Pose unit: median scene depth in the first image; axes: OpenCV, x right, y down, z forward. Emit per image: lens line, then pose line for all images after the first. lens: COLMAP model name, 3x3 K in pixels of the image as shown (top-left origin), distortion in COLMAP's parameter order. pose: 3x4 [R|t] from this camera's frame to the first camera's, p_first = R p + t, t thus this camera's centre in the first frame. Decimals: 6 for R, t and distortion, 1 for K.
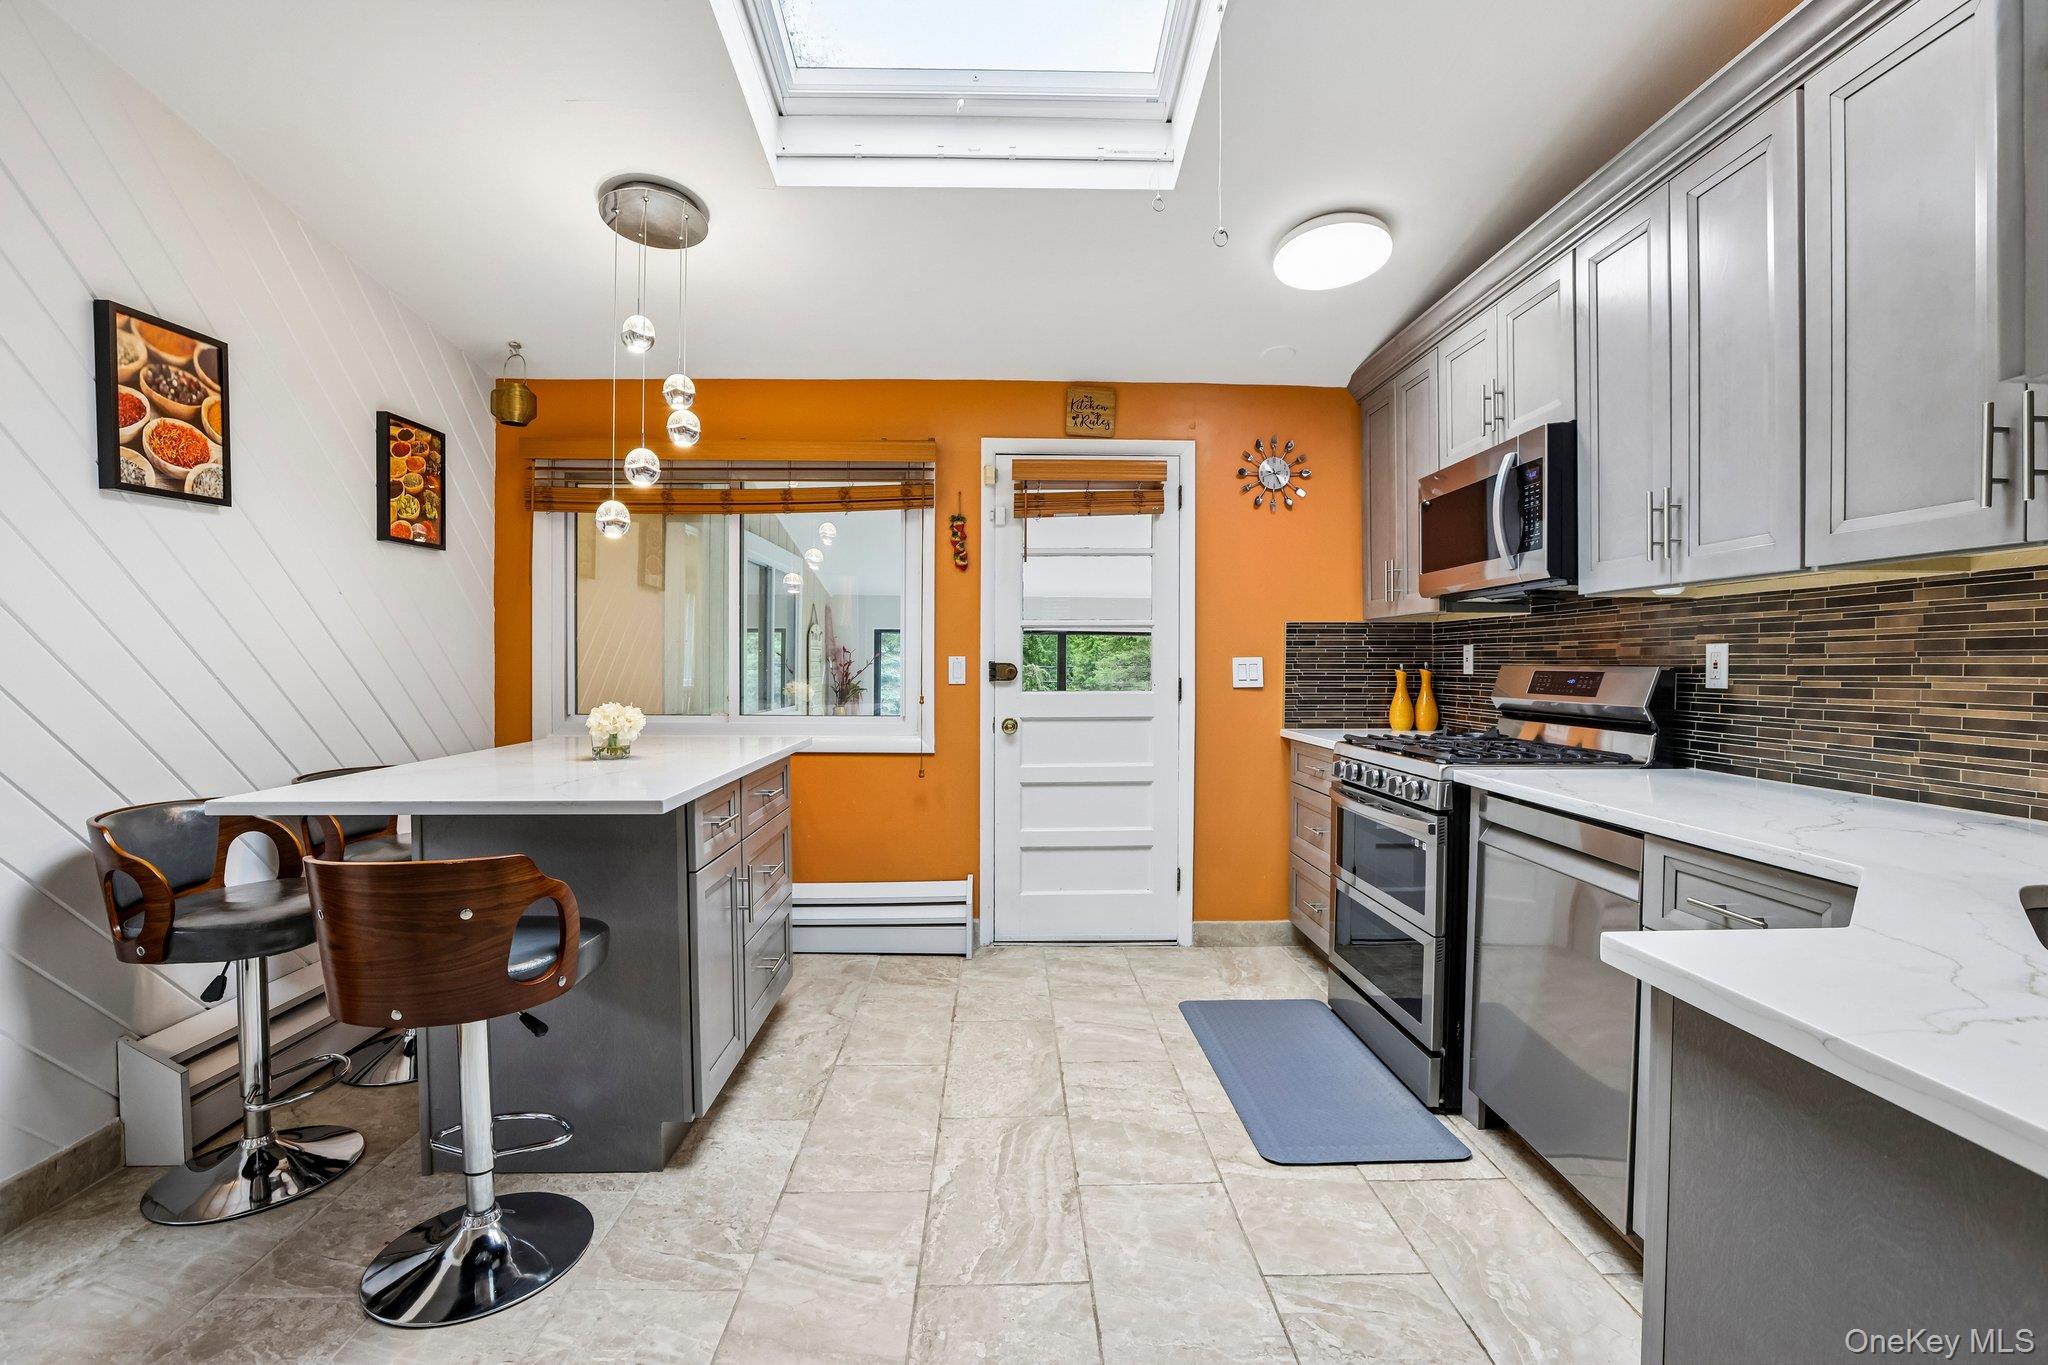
lens RADIAL K [[933.5, 0, 1025.7], [0, 933.5, 673.3], [0, 0, 1]] dist [-0.043165, 0.008422]
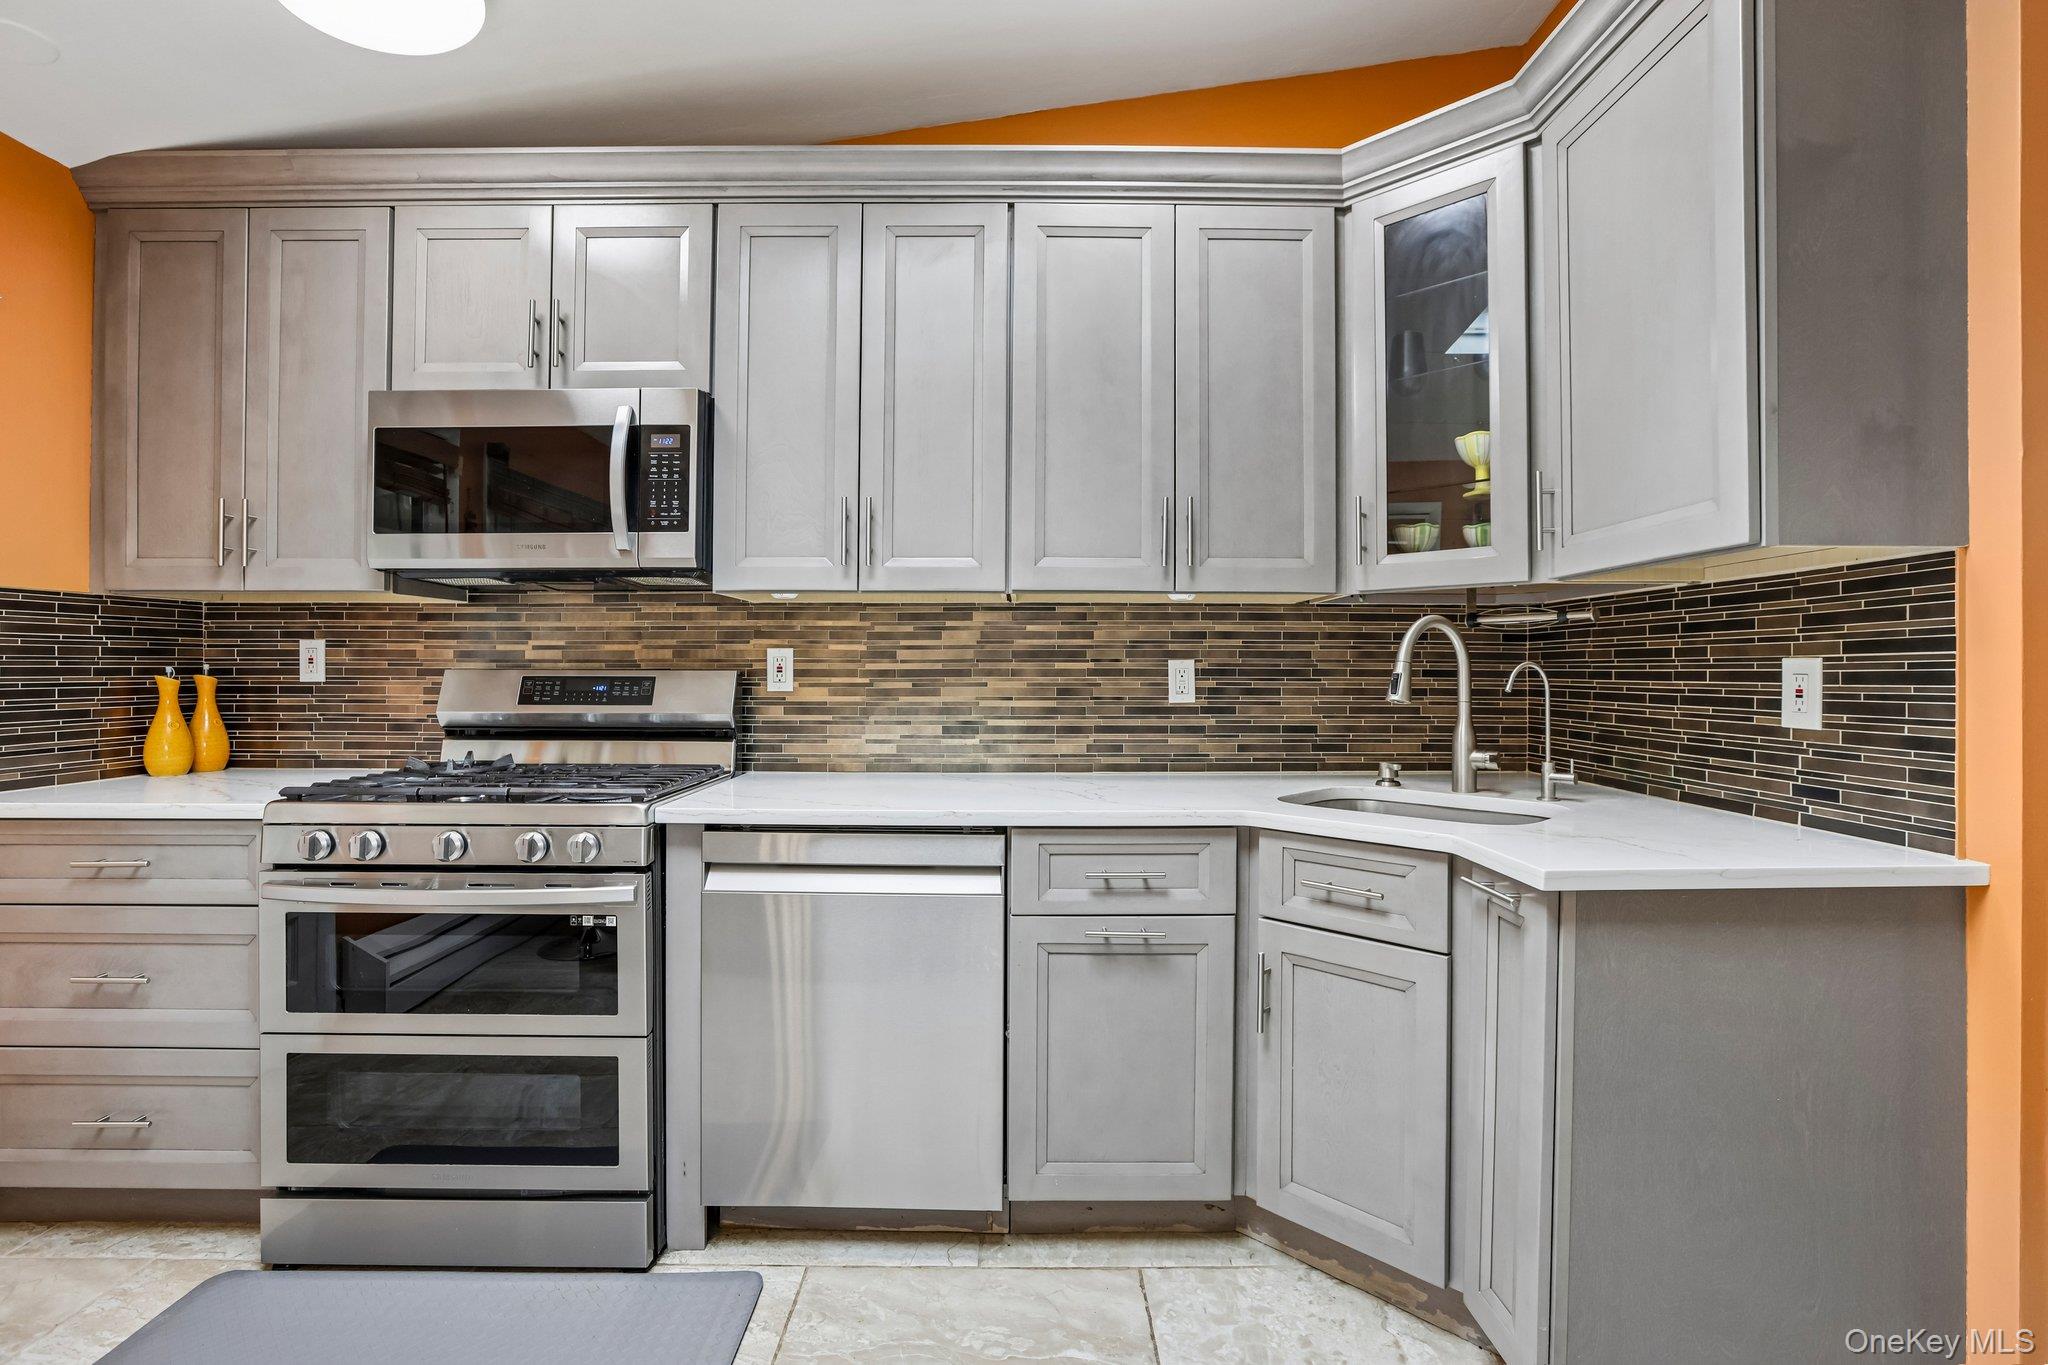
lens RADIAL K [[981.2, 0, 1018.5], [0, 981.2, 688.9], [0, 0, 1]] dist [-0.028917, 0.001292]
pose [[0.051217, -0.026173, 0.998345, -0.293351], [0.008448, 0.999632, 0.025773, -0.010828], [-0.998652, 0.007114, 0.051420, 0.576454]]
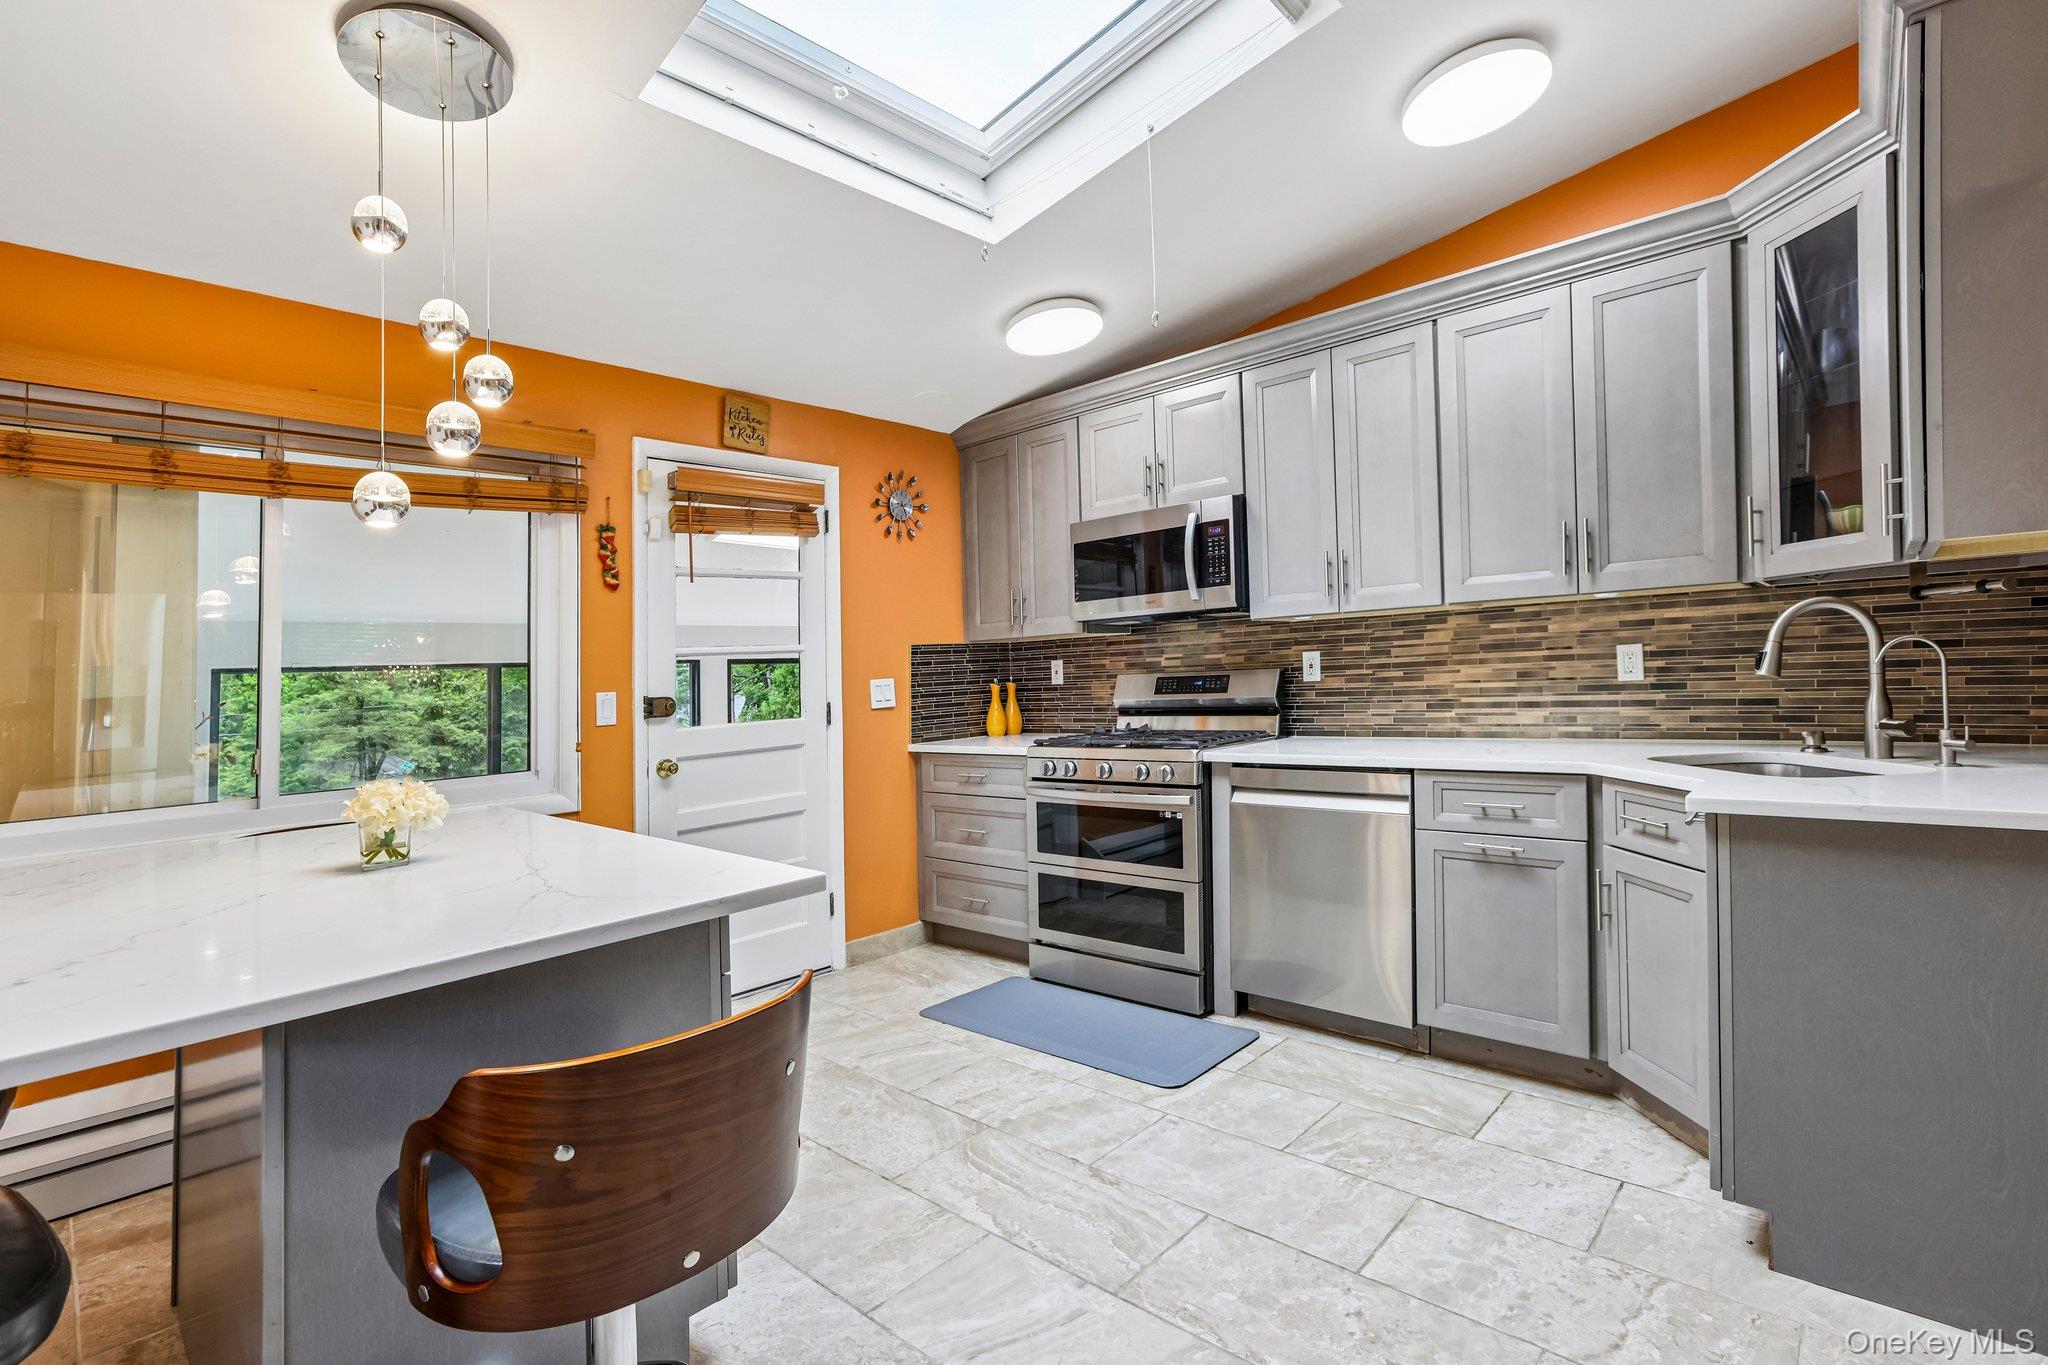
lens RADIAL K [[933.5, 0, 1022.7], [0, 933.5, 688.5], [0, 0, 1]] dist [-0.043165, 0.008422]
pose [[0.707200, -0.049023, 0.705312, -0.572225], [0.056769, 0.998309, 0.012466, -0.015286], [-0.704731, 0.031224, 0.708787, 0.212404]]
